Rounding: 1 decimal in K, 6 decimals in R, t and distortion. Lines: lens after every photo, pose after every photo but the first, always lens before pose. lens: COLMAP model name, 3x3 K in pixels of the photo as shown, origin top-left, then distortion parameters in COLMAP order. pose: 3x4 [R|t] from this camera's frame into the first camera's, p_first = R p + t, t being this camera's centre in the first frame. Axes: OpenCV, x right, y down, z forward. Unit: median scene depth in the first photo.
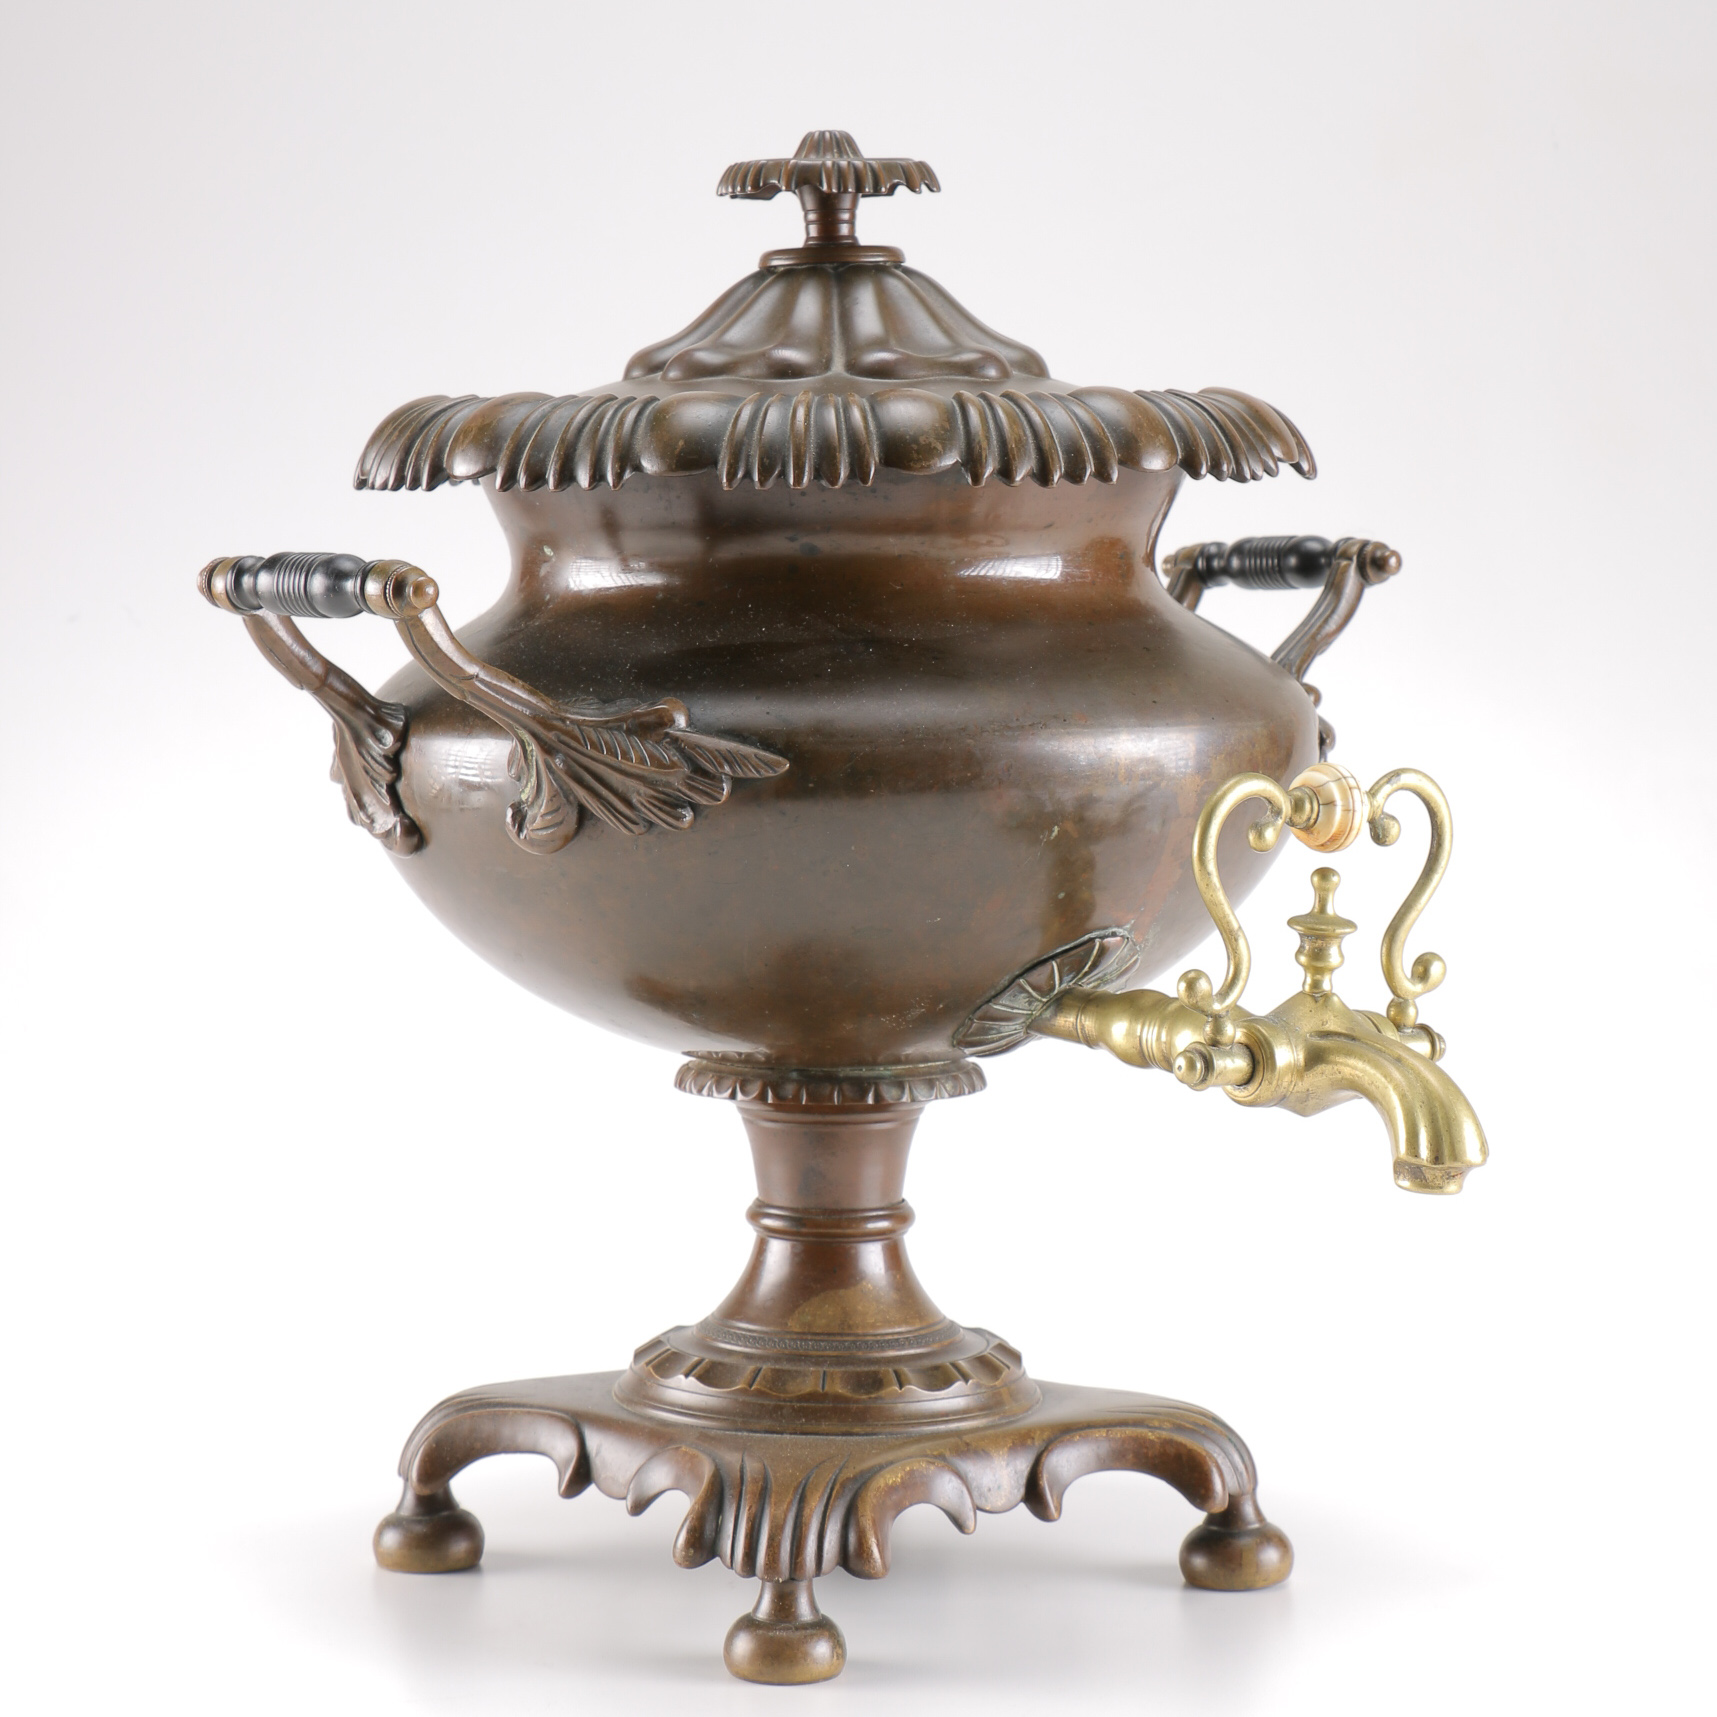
lens RADIAL K [[3681.6, 0, 858.5], [0, 3681.6, 858.5], [0, 0, 1]] dist [-0.072977, 0.040928]
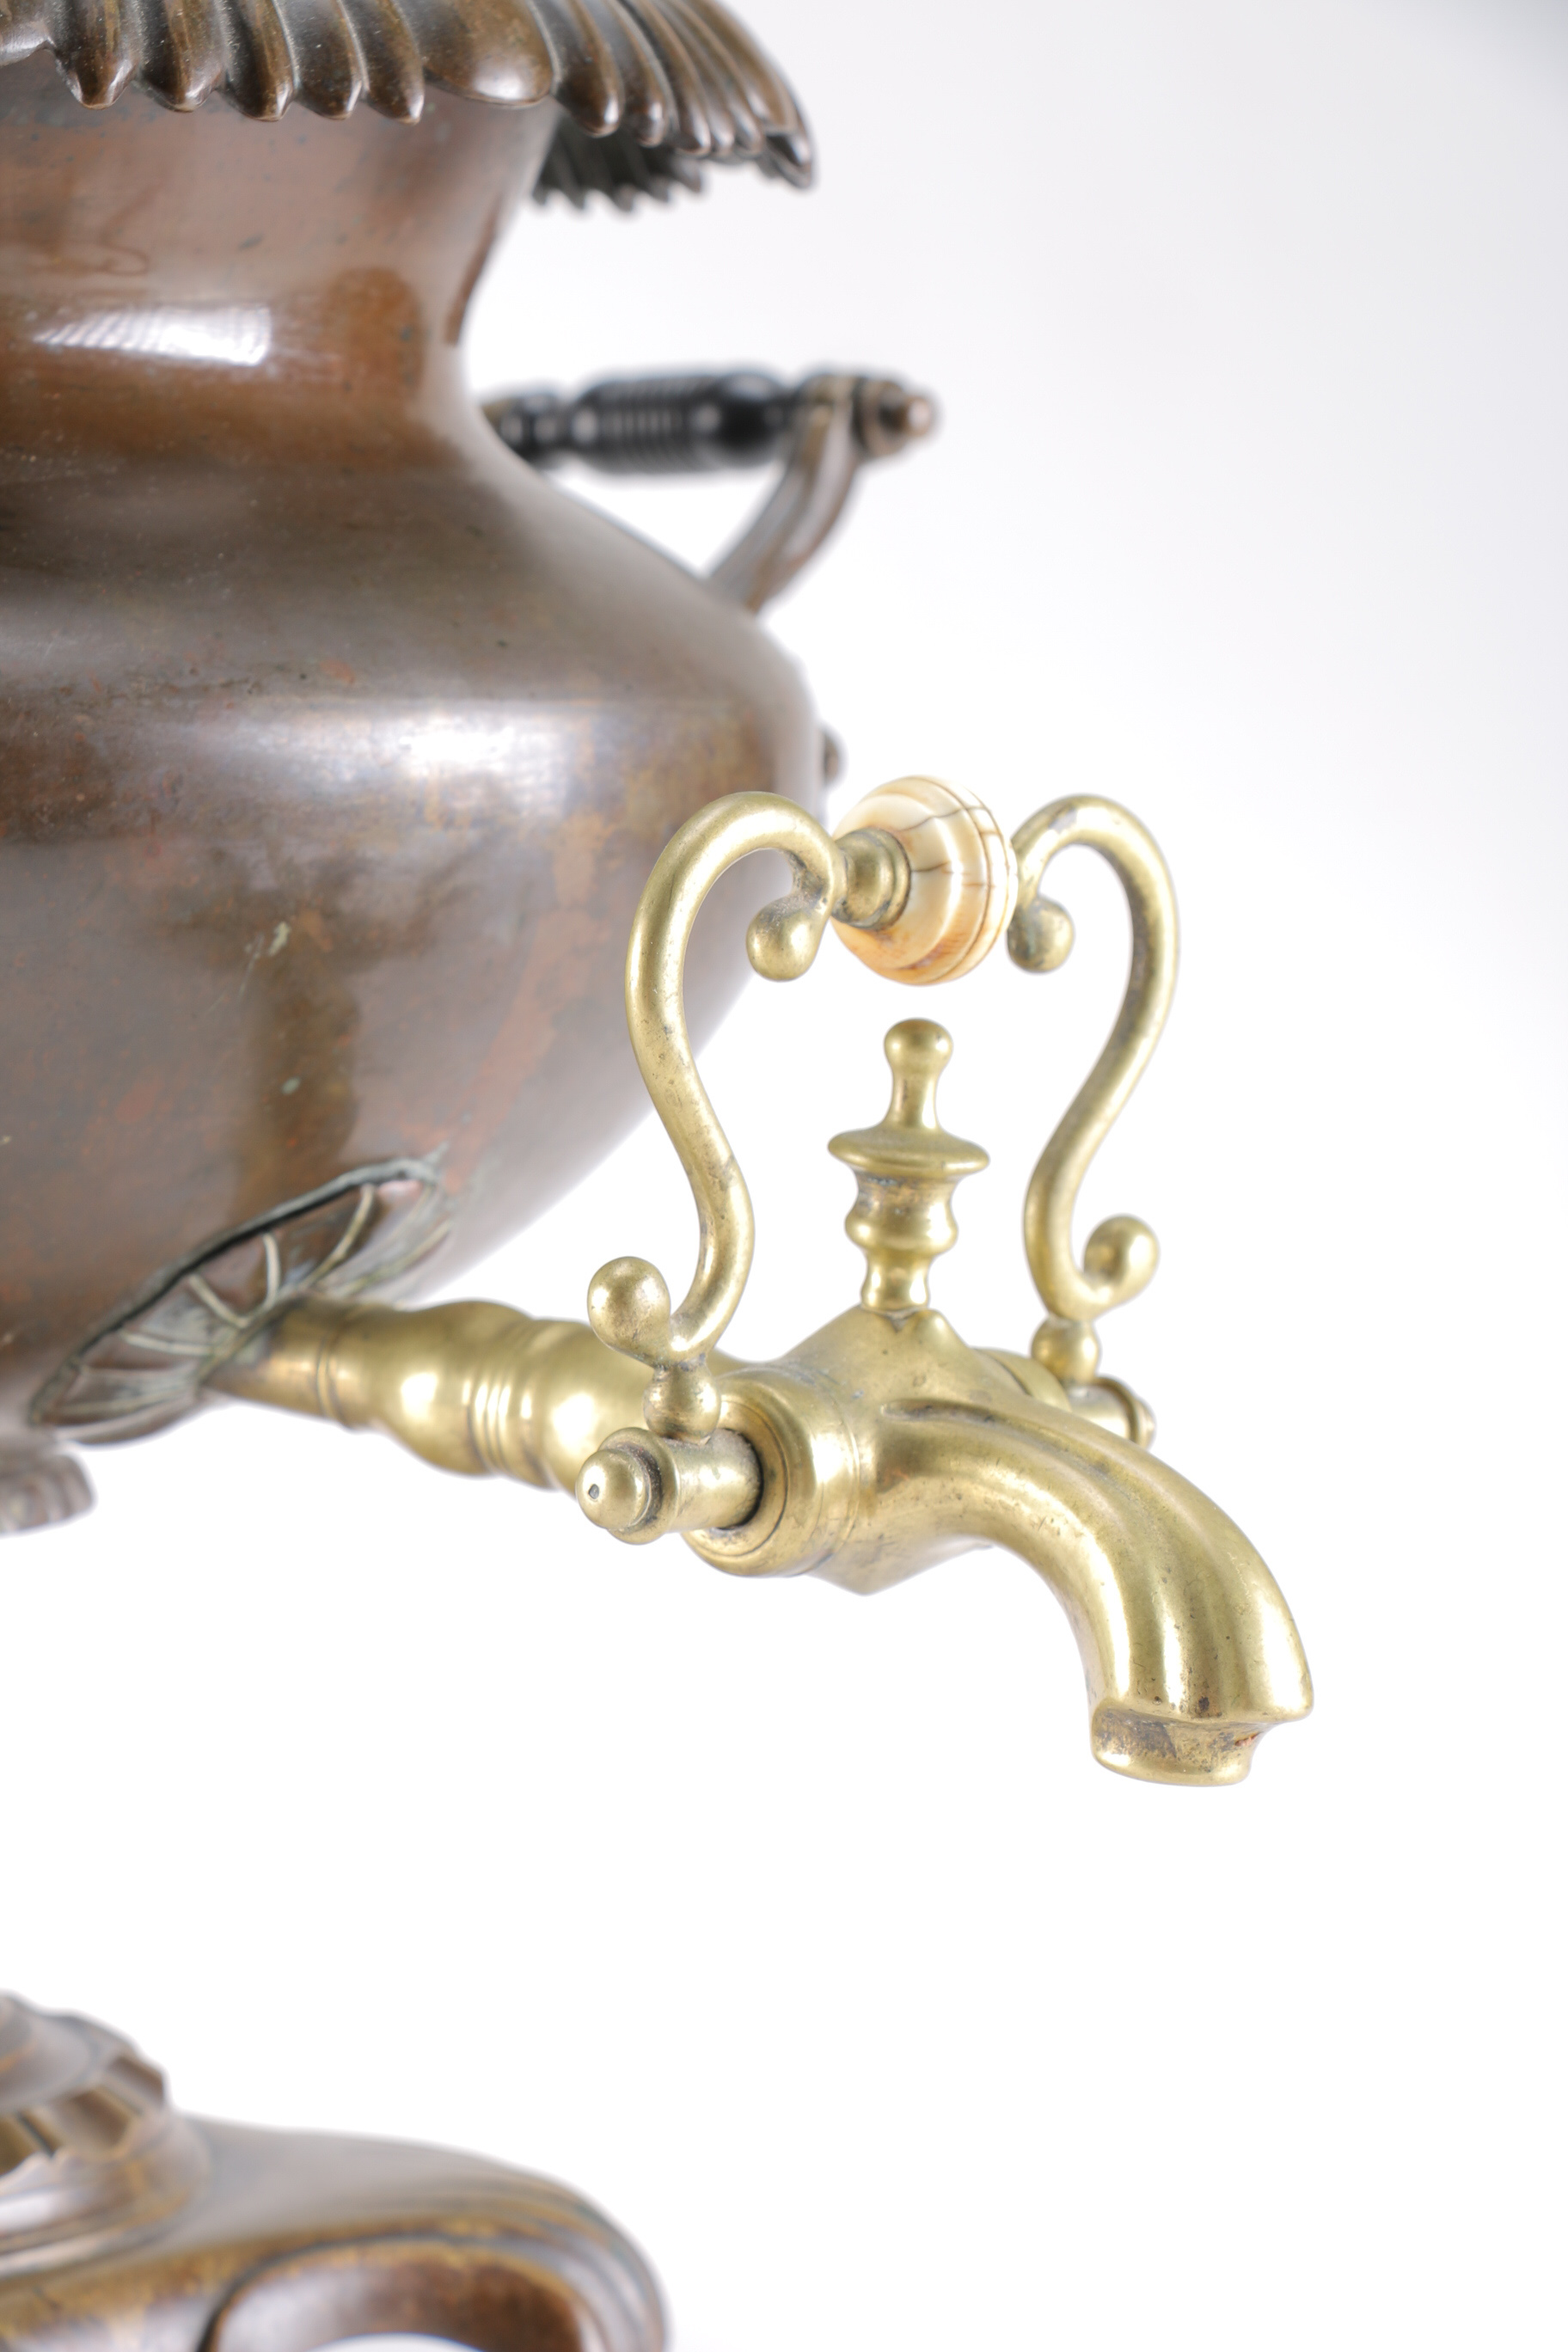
lens RADIAL K [[6307.8, 0, 787.3], [0, 6307.8, 1206.0], [0, 0, 1]] dist [0.316188, -0.230750]
pose [[0.988415, -0.001550, 0.151768, -0.000391], [-0.002217, 0.999694, 0.024647, 0.005296], [-0.151760, -0.024698, 0.988109, 0.233293]]
